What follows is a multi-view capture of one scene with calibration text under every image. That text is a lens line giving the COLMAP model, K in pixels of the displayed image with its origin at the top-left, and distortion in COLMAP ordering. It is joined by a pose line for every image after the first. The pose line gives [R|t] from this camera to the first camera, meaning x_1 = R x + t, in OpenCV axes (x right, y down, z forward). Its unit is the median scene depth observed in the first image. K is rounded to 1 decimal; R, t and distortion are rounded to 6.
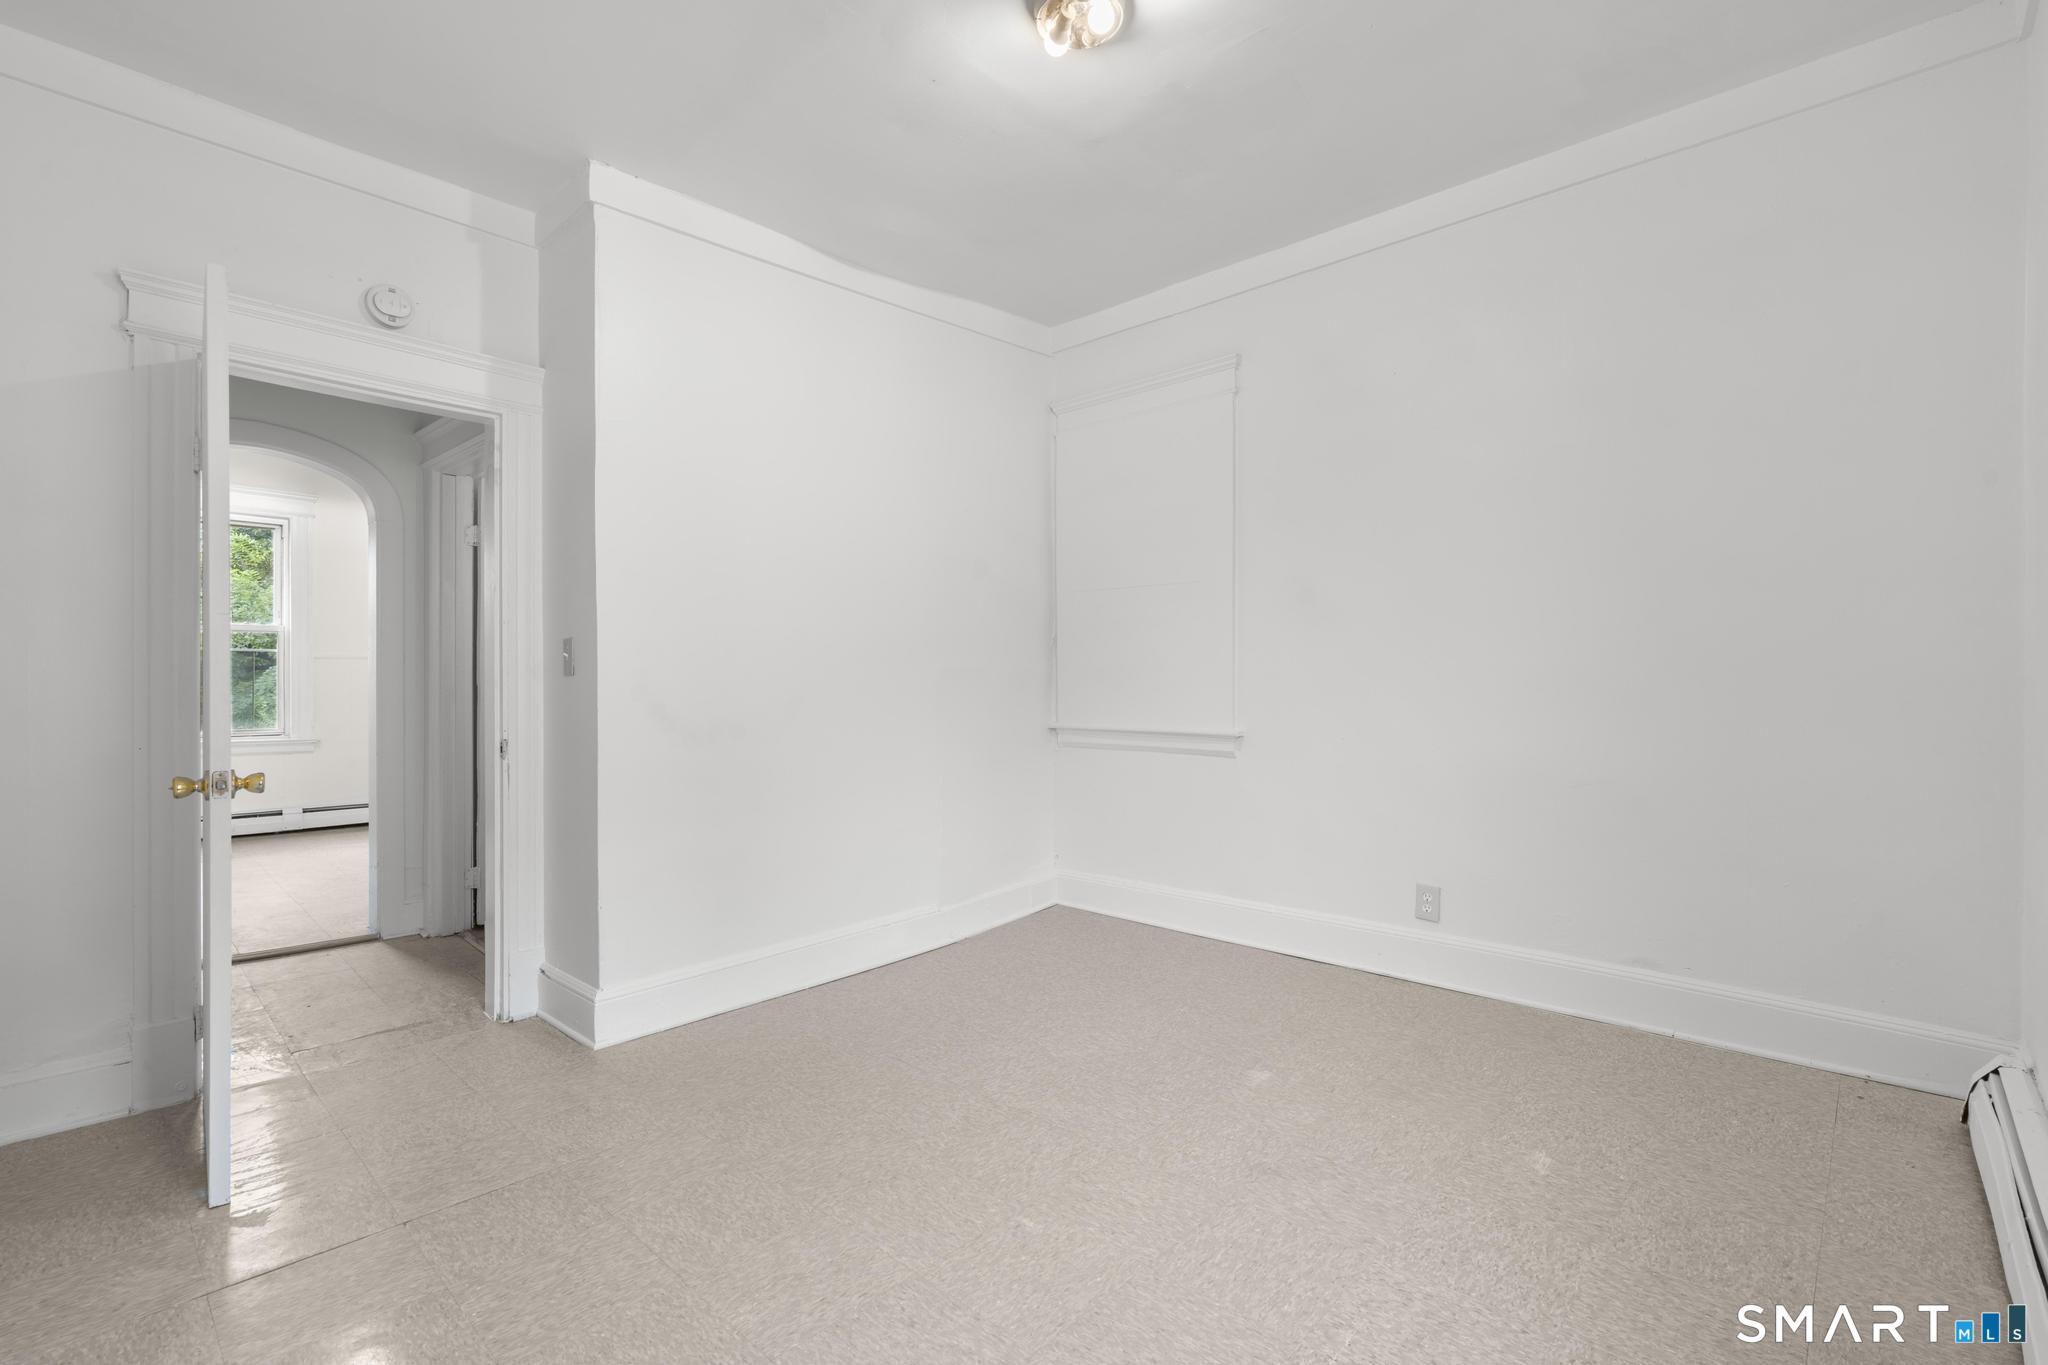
lens RADIAL K [[917.6, 0, 1021.7], [0, 917.6, 683.7], [0, 0, 1]] dist [-0.008604, 0.002820]
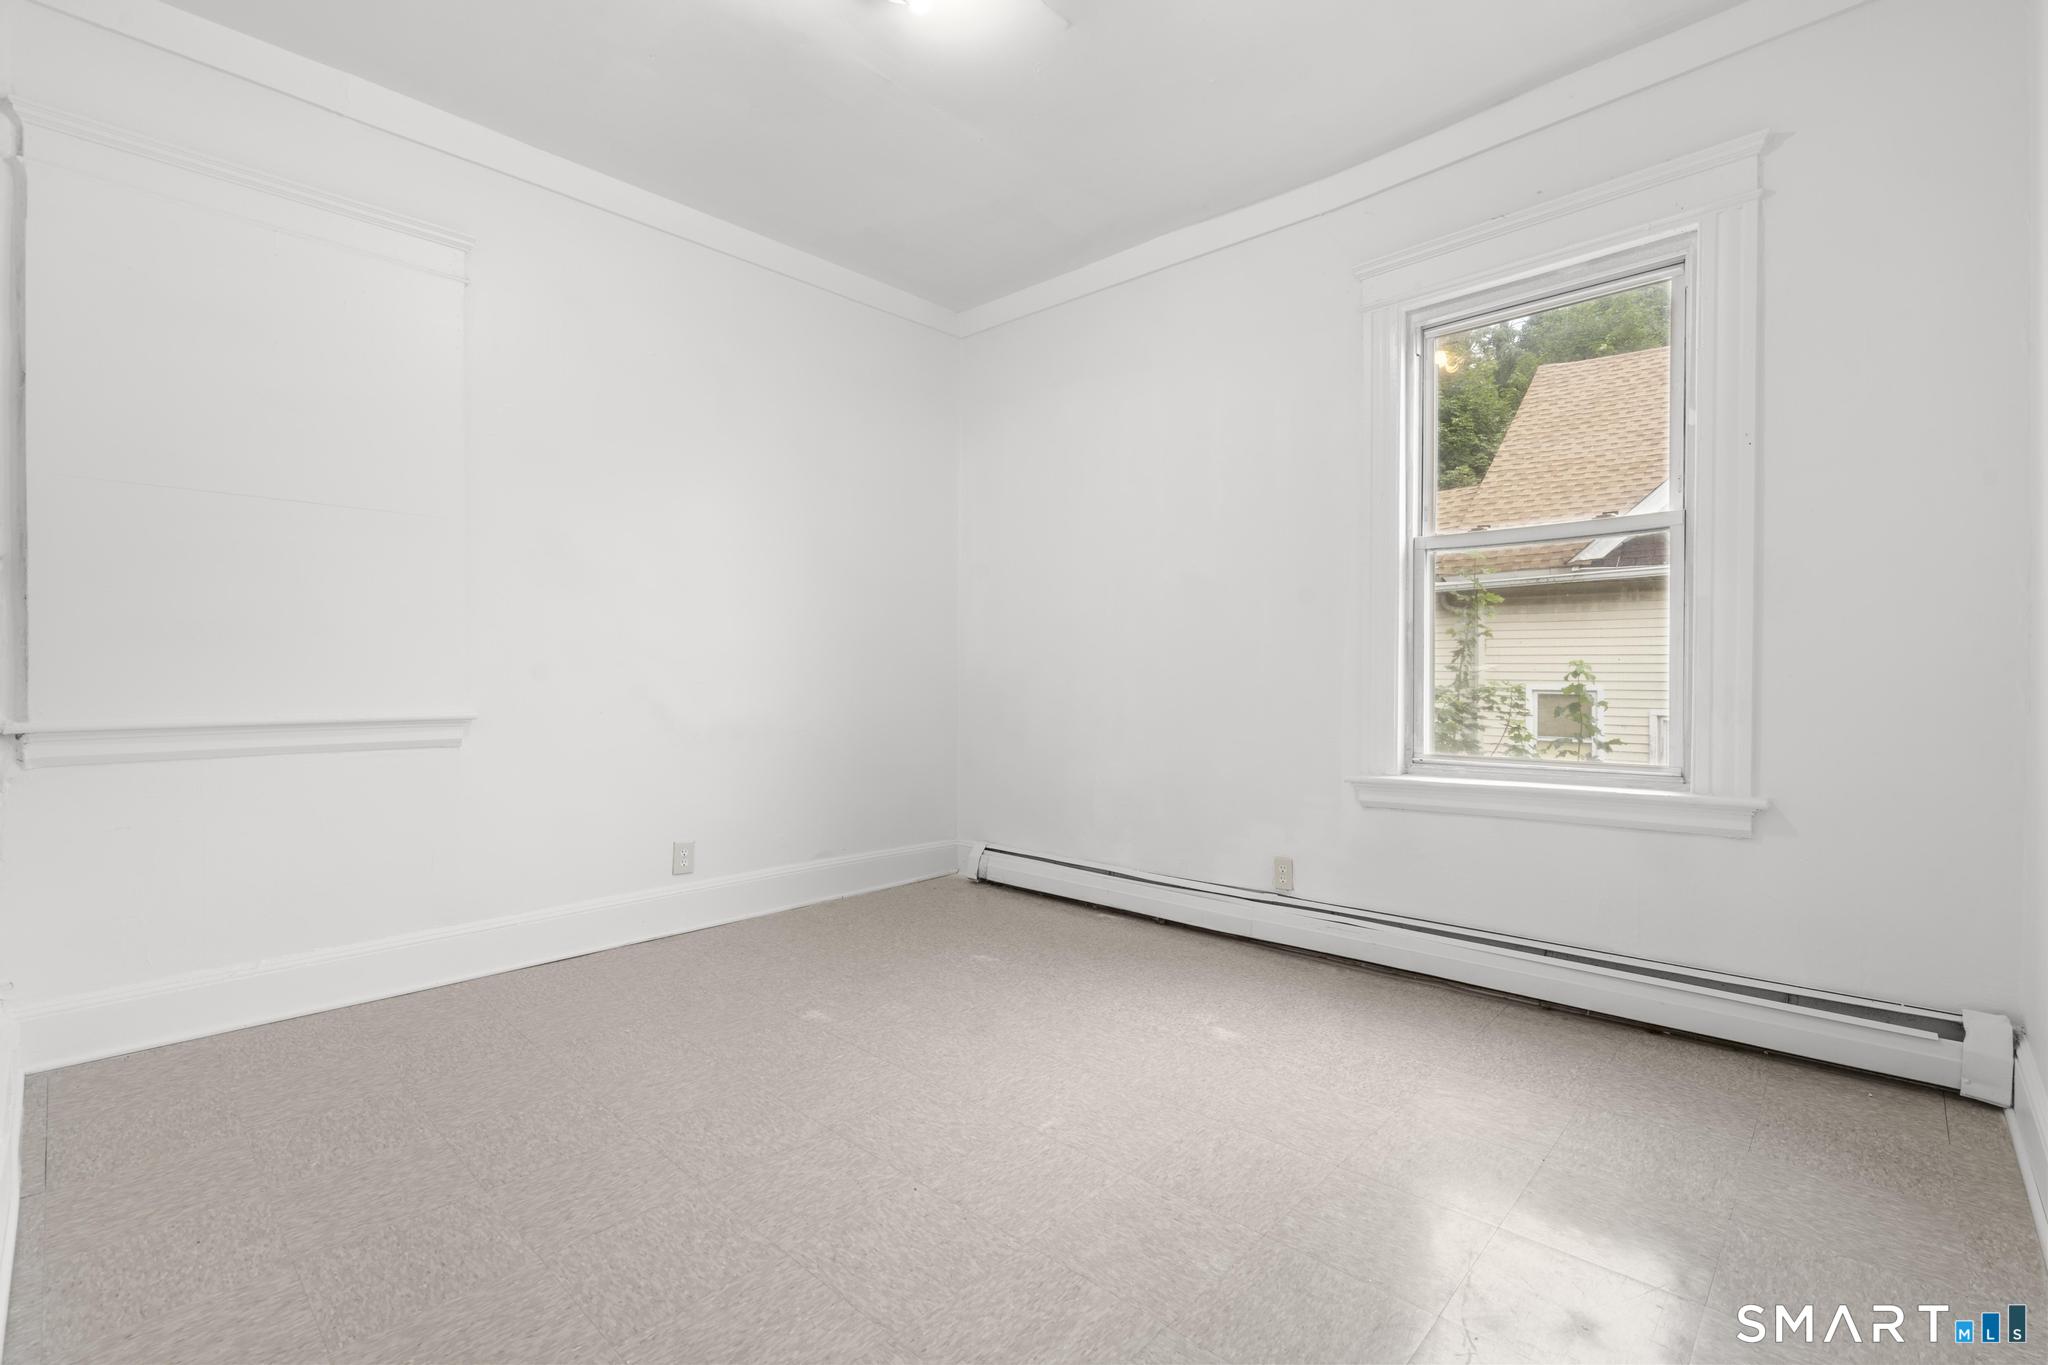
lens RADIAL K [[917.6, 0, 1021.7], [0, 917.6, 683.7], [0, 0, 1]] dist [-0.008604, 0.002820]
pose [[-0.004706, -0.008779, 0.999950, -0.691246], [0.001243, 0.999961, 0.008785, 0.024983], [-0.999988, 0.001285, -0.004695, 0.645798]]
